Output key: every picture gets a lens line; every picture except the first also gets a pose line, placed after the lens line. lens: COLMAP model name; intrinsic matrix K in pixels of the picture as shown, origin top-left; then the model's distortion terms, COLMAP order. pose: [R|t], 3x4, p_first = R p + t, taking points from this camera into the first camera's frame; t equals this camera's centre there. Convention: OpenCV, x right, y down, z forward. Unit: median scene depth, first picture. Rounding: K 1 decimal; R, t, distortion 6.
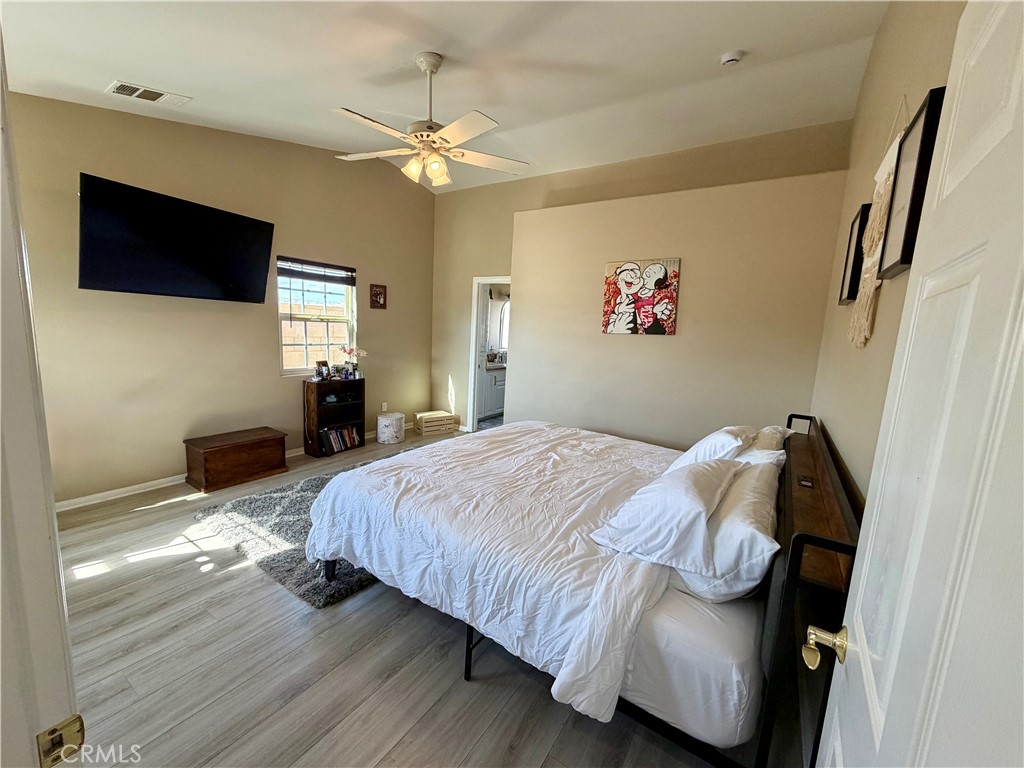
lens RADIAL K [[407.4, 0, 509.8], [0, 407.4, 385.9], [0, 0, 1]] dist [0.000226, -0.000231]
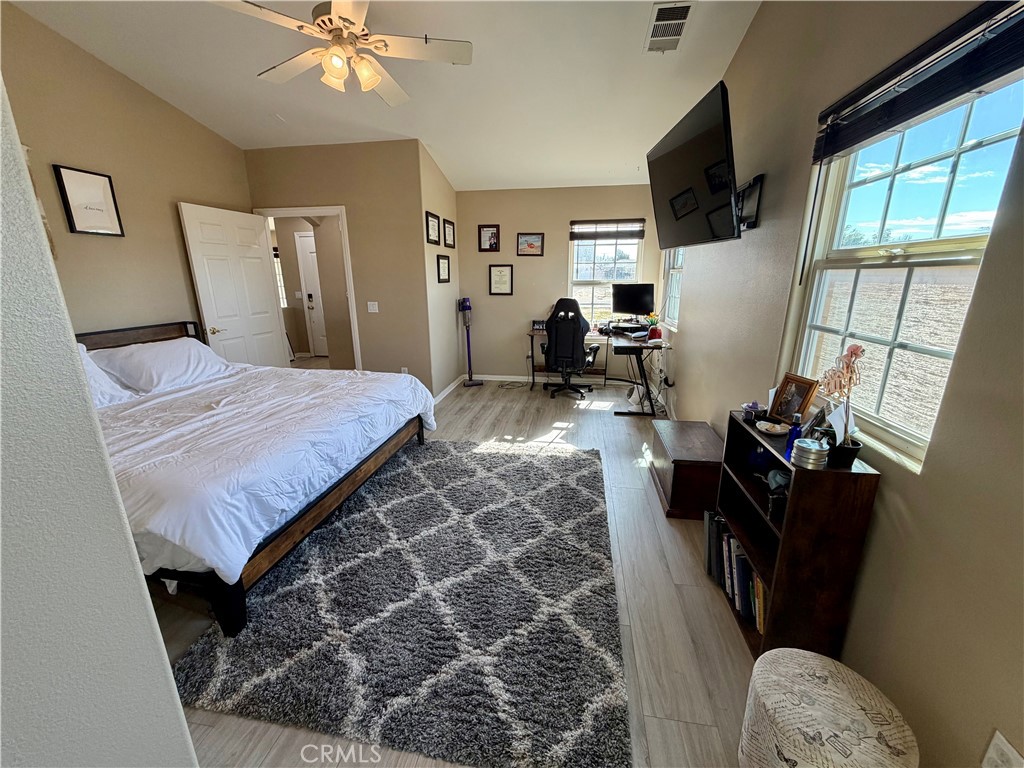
lens RADIAL K [[407.4, 0, 509.8], [0, 407.4, 385.9], [0, 0, 1]] dist [0.000226, -0.000231]
pose [[-0.912377, 0.060646, -0.404834, -0.076835], [-0.101116, 0.924930, 0.366443, -0.165825], [0.396667, 0.375269, -0.837752, 1.235828]]
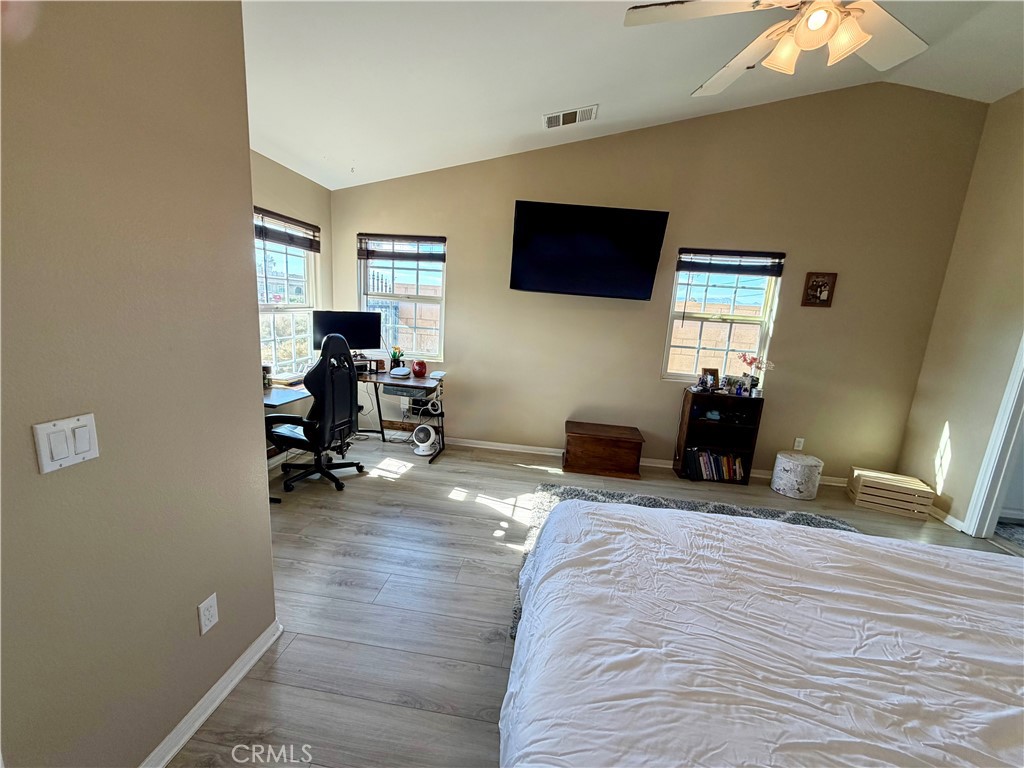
lens RADIAL K [[407.4, 0, 509.8], [0, 407.4, 385.9], [0, 0, 1]] dist [0.000226, -0.000231]
pose [[0.439542, 0.152086, -0.885253, 0.107772], [-0.171254, 0.981672, 0.083621, -0.026306], [0.881746, 0.114848, 0.457531, 0.262373]]
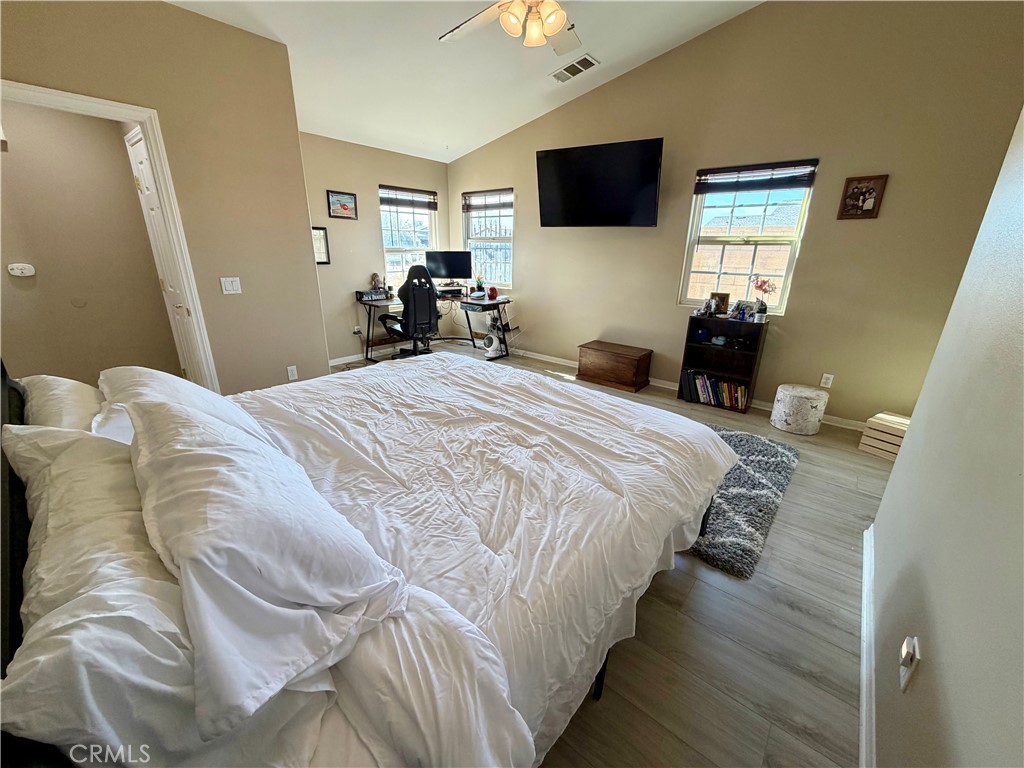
lens RADIAL K [[407.4, 0, 509.8], [0, 407.4, 385.9], [0, 0, 1]] dist [0.000226, -0.000231]
pose [[-0.115845, 0.270876, -0.955618, 0.449591], [-0.166594, 0.943168, 0.287542, -0.051476], [0.979197, 0.192511, -0.064135, 0.684747]]
